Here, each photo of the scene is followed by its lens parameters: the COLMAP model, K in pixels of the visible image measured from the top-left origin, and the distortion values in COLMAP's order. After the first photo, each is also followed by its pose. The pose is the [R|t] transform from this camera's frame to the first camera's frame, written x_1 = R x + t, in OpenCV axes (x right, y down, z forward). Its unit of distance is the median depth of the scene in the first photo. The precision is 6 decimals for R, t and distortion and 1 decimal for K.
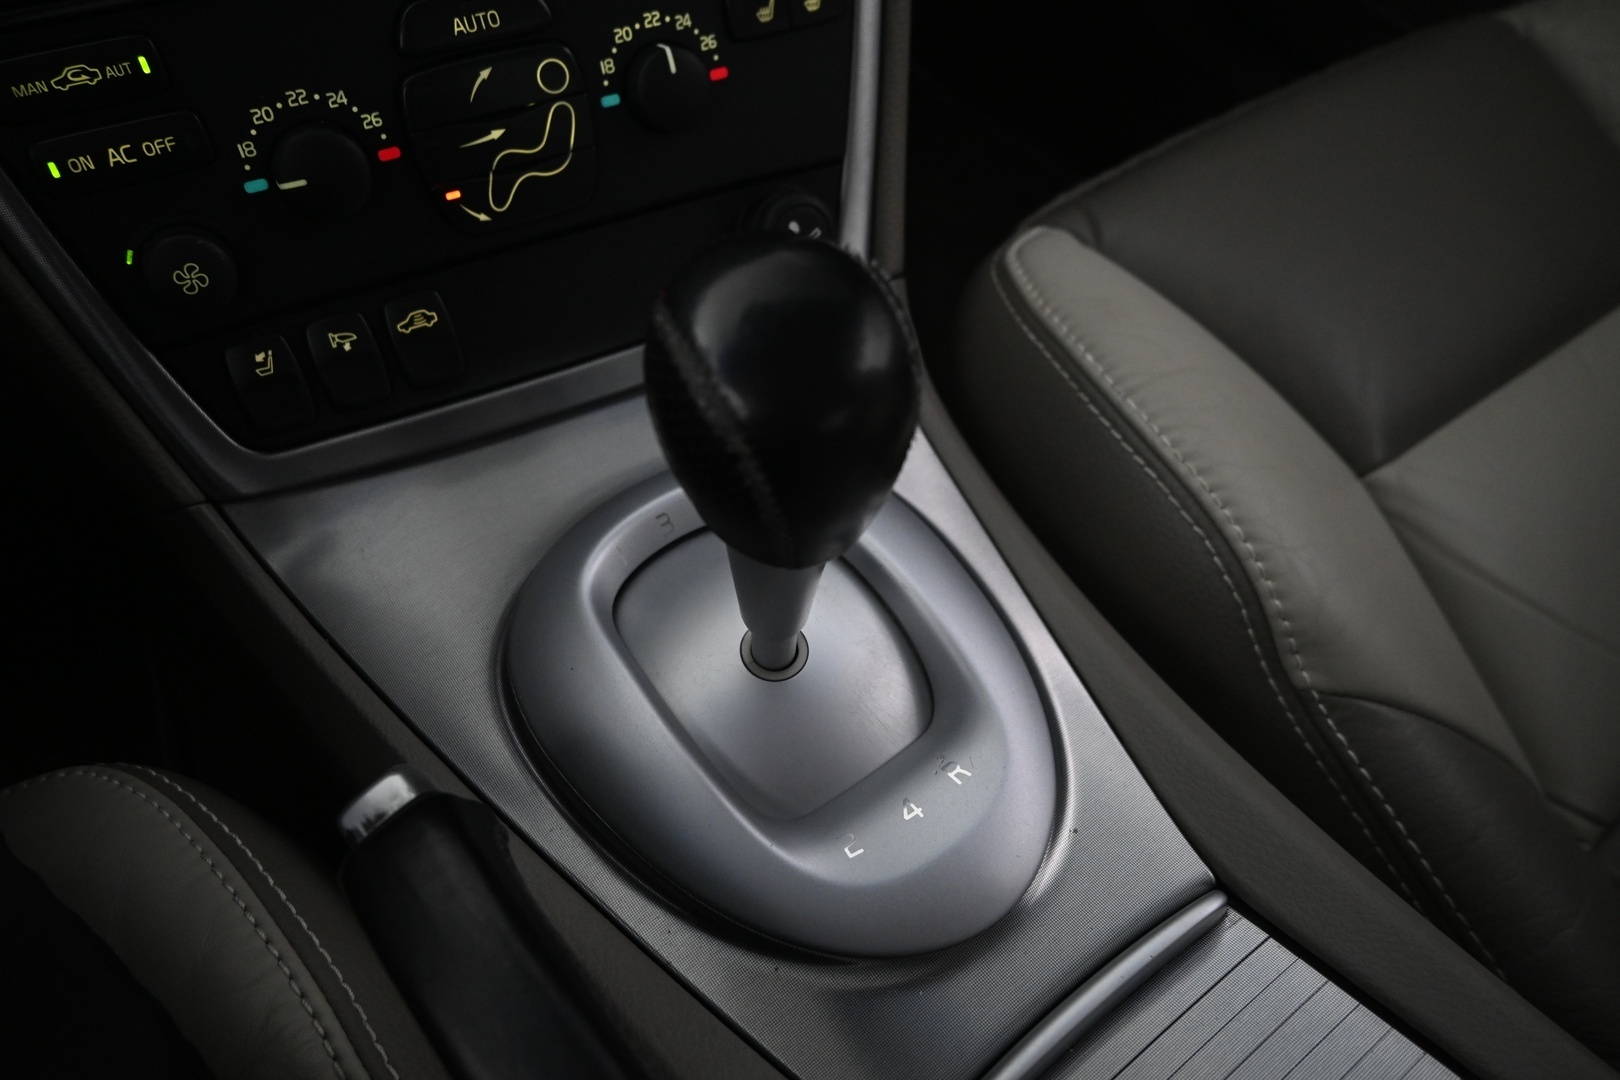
lens RADIAL K [[1110.7, 0, 809.3], [0, 1110.7, 541.0], [0, 0, 1]] dist [-0.000608, -0.005567]
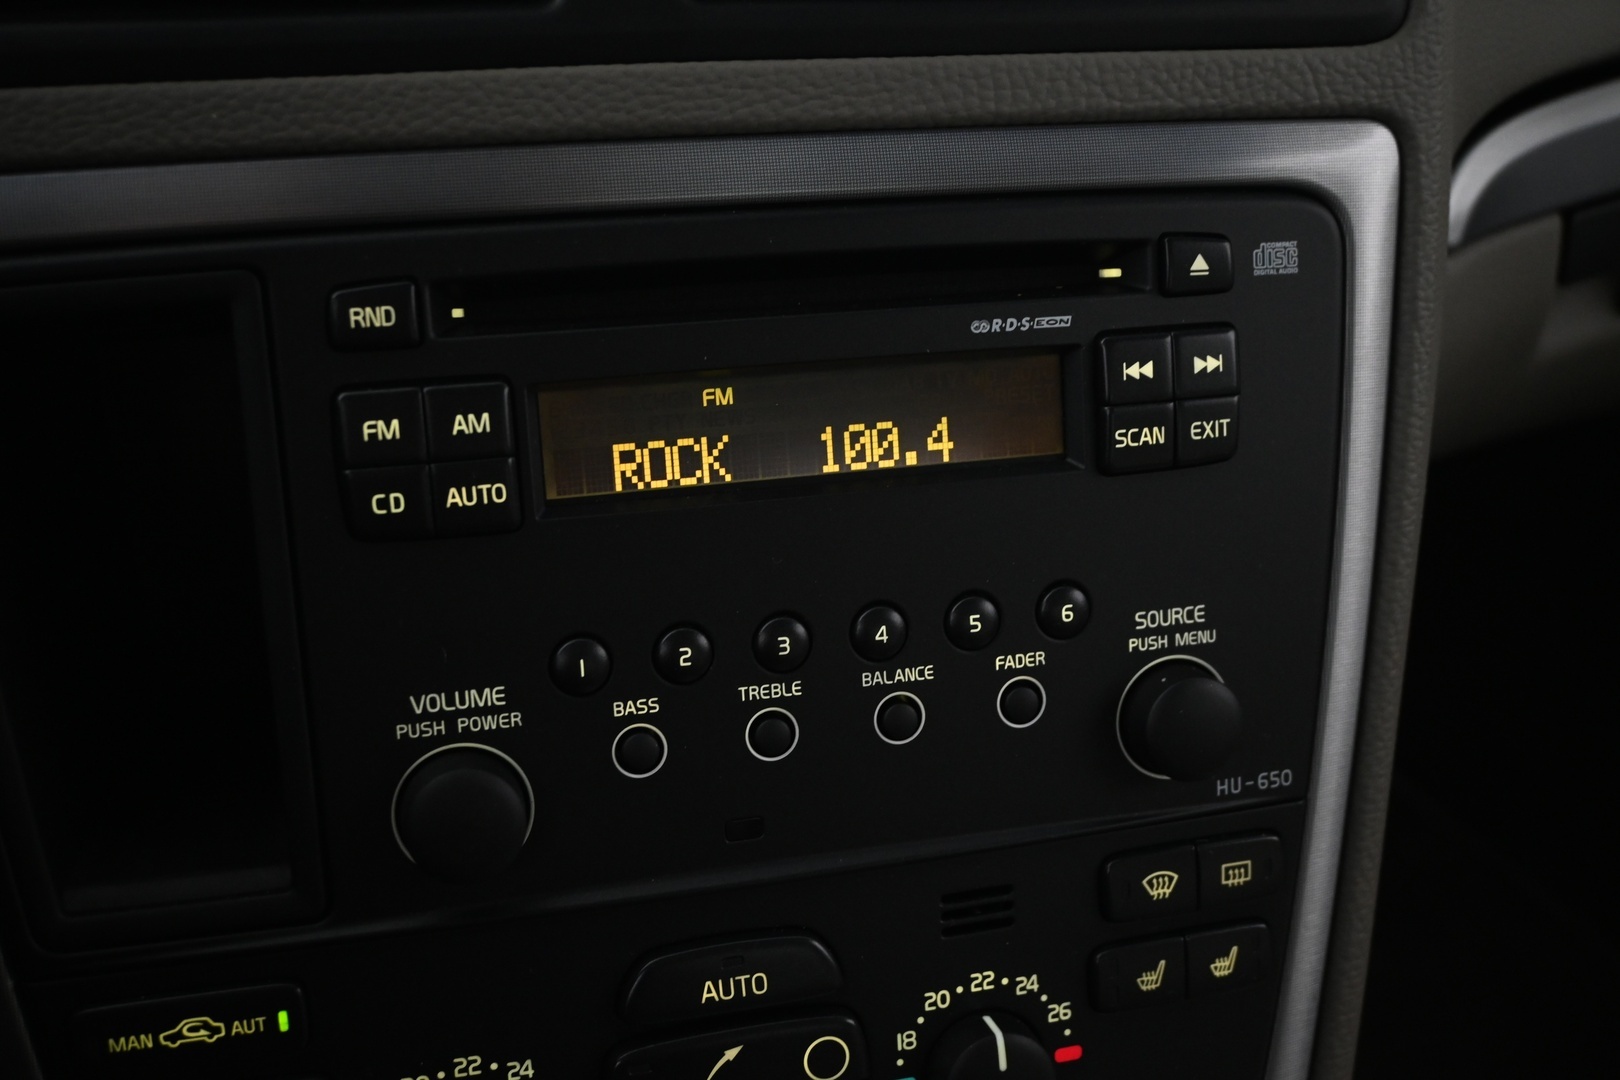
lens RADIAL K [[1760.5, 0, 810.2], [0, 1760.5, 545.5], [0, 0, 1]] dist [-0.018539, 0.000000]
pose [[0.973958, 0.118238, -0.193459, -0.071165], [-0.182573, 0.914926, -0.359968, -0.323373], [0.134439, 0.385914, 0.912686, -0.105444]]
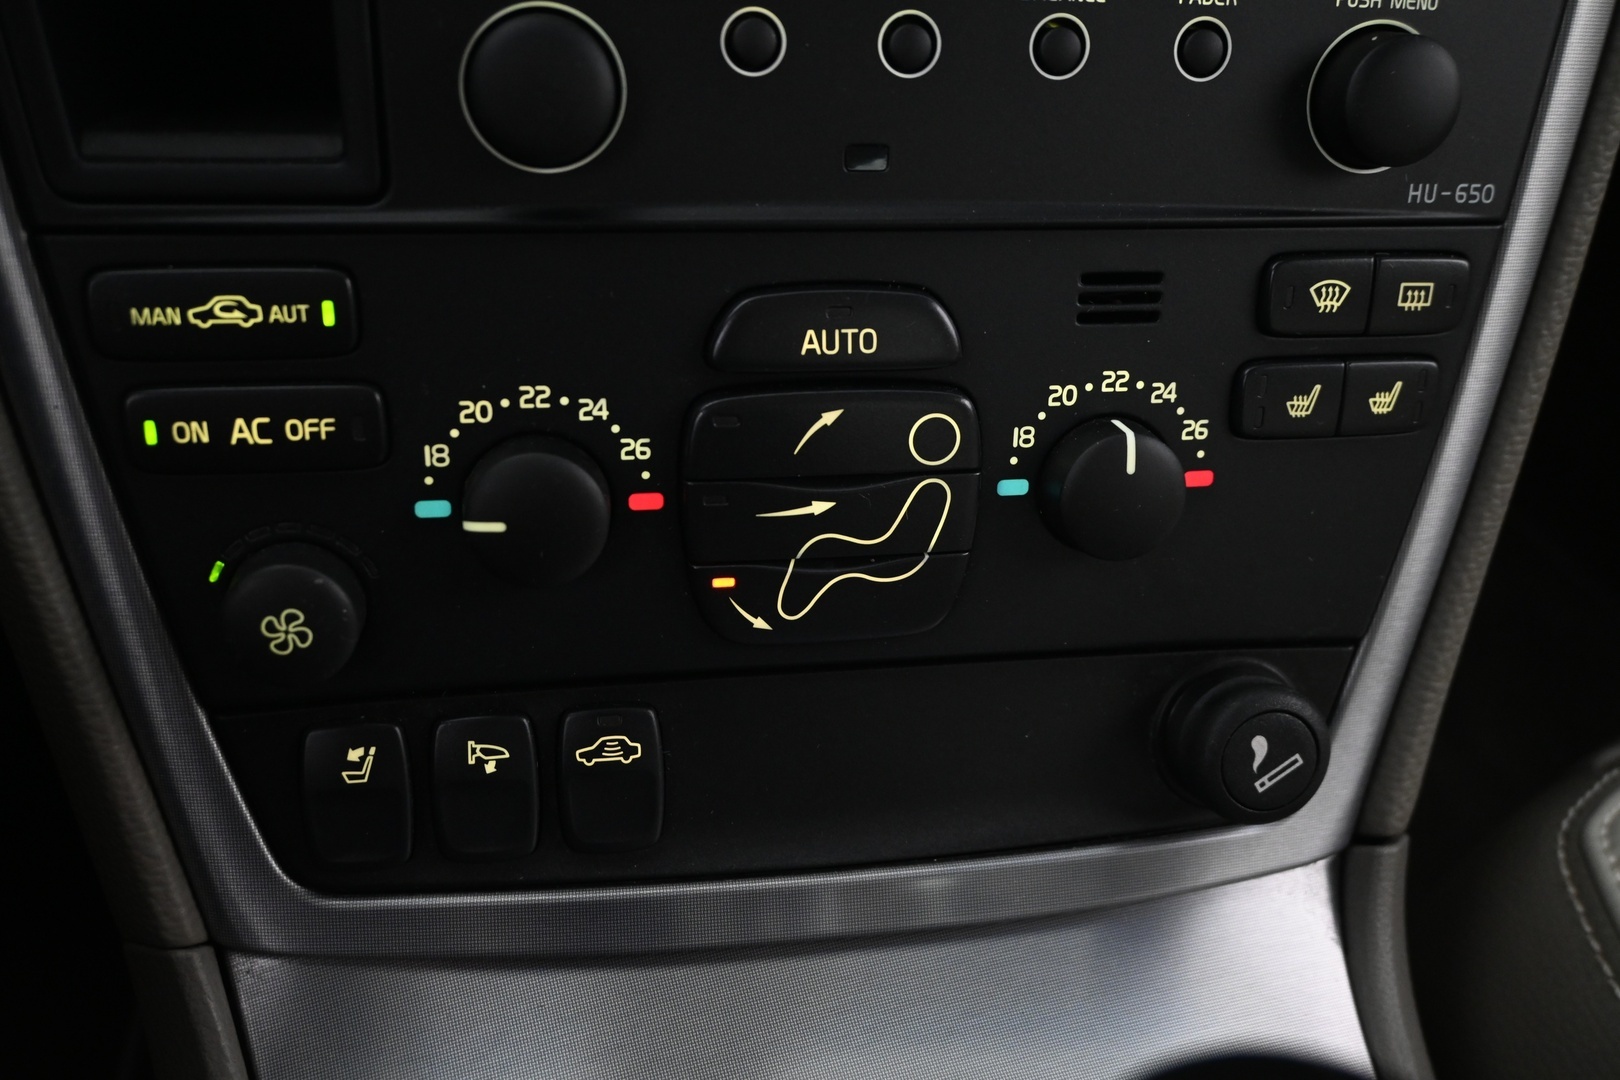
lens RADIAL K [[1442.5, 0, 806.9], [0, 1442.5, 541.3], [0, 0, 1]] dist [-0.020043, 0.013211]
pose [[0.944746, 0.239903, -0.223385, -0.109581], [-0.282672, 0.941288, -0.184591, -0.205188], [0.165986, 0.237536, 0.957092, 0.252969]]
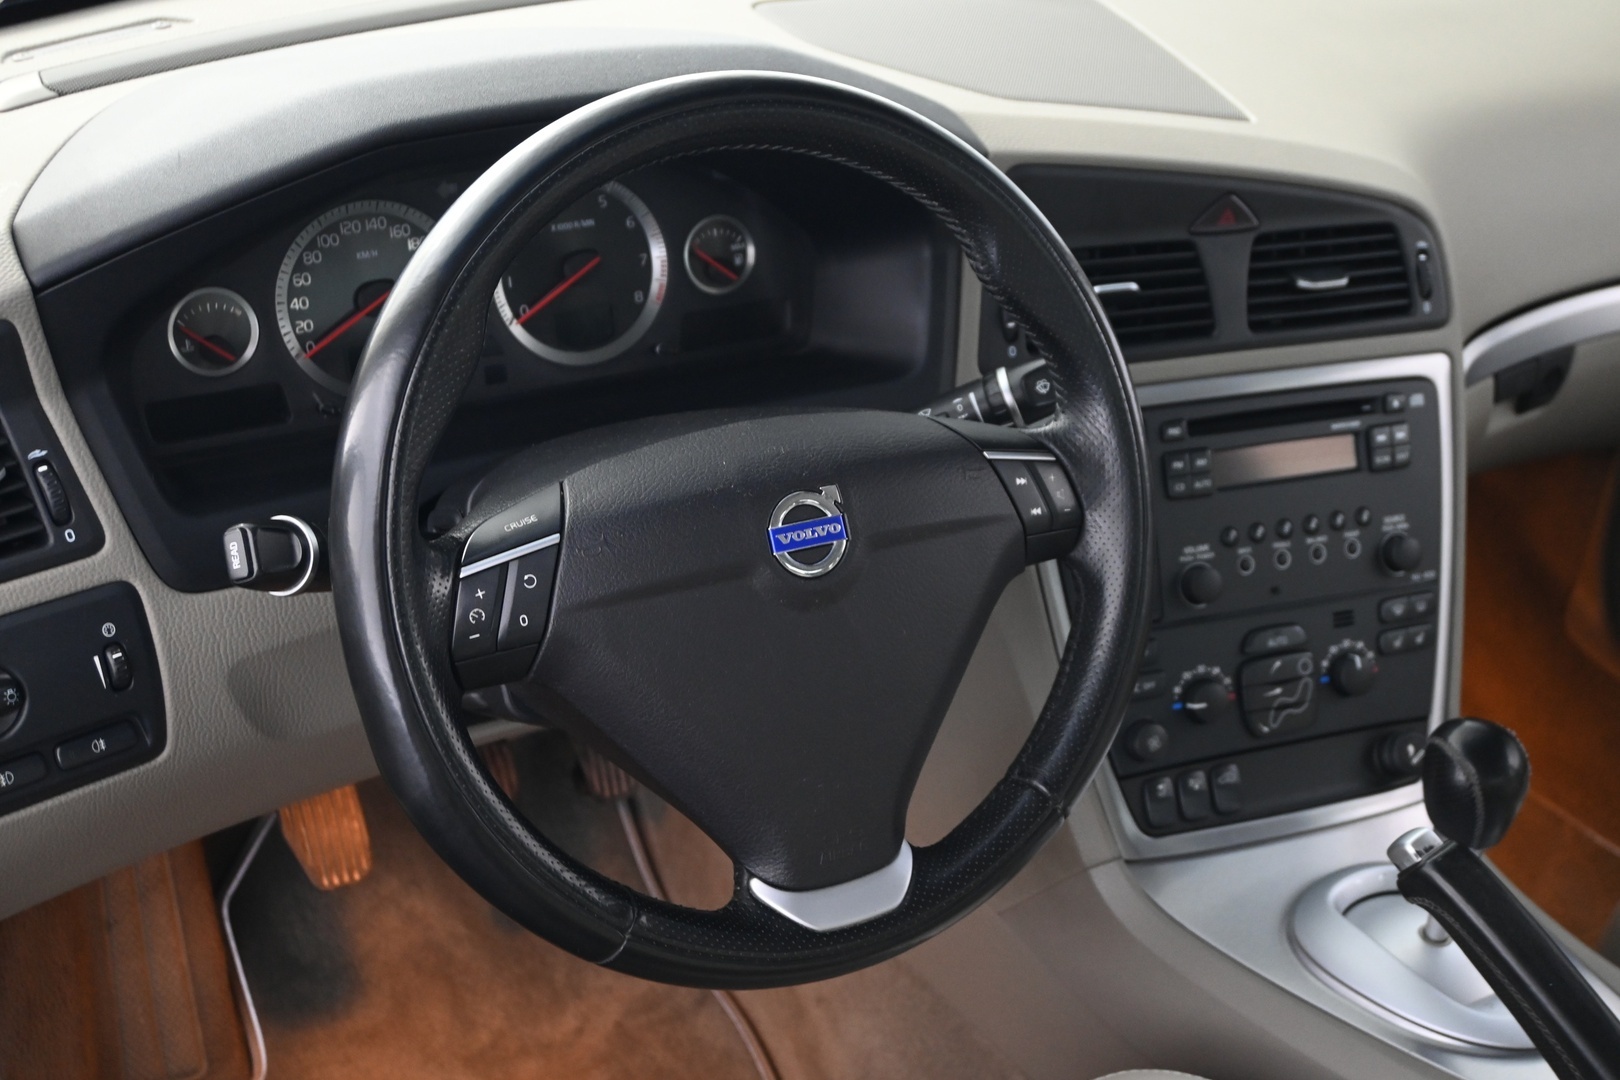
lens RADIAL K [[1997.6, 0, 807.5], [0, 1997.6, 538.9], [0, 0, 1]] dist [0.002466, 0.000000]
pose [[0.995204, 0.038964, -0.089726, -0.845689], [-0.076566, 0.881148, -0.466600, 1.205858], [0.060882, 0.471232, 0.879906, -2.497195]]
